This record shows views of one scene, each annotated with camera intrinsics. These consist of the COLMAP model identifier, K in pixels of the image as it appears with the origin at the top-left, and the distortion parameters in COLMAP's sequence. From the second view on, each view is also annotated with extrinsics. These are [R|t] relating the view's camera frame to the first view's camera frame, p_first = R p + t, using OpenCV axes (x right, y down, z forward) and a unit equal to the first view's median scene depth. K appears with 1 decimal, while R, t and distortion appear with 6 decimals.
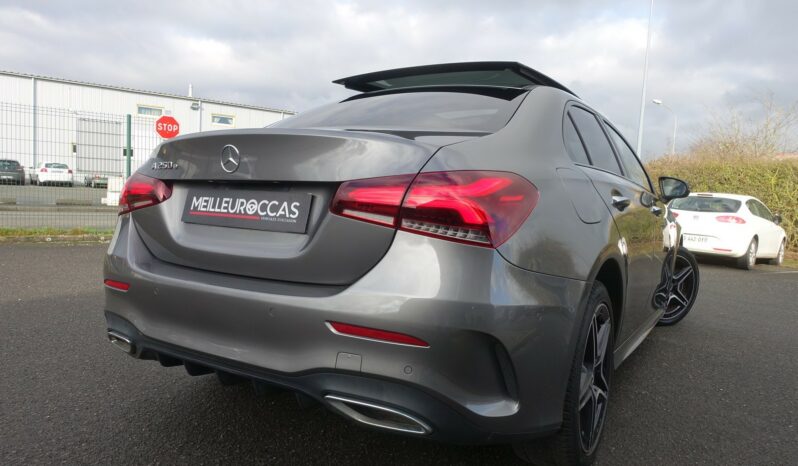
lens RADIAL K [[556.9, 0, 399.0], [0, 556.9, 233.0], [0, 0, 1]] dist [-0.003452, -0.005411]
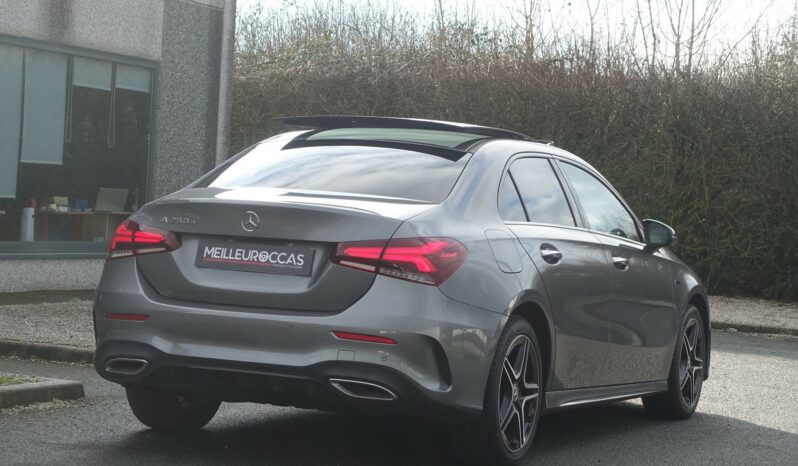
lens RADIAL K [[2131.2, 0, 399.0], [0, 2131.2, 233.0], [0, 0, 1]] dist [-0.065234, -0.339833]
pose [[0.990264, 0.020969, 0.137614, -0.675566], [-0.015438, 0.999034, -0.041136, 0.109085], [-0.138343, 0.038611, 0.989631, -4.362298]]
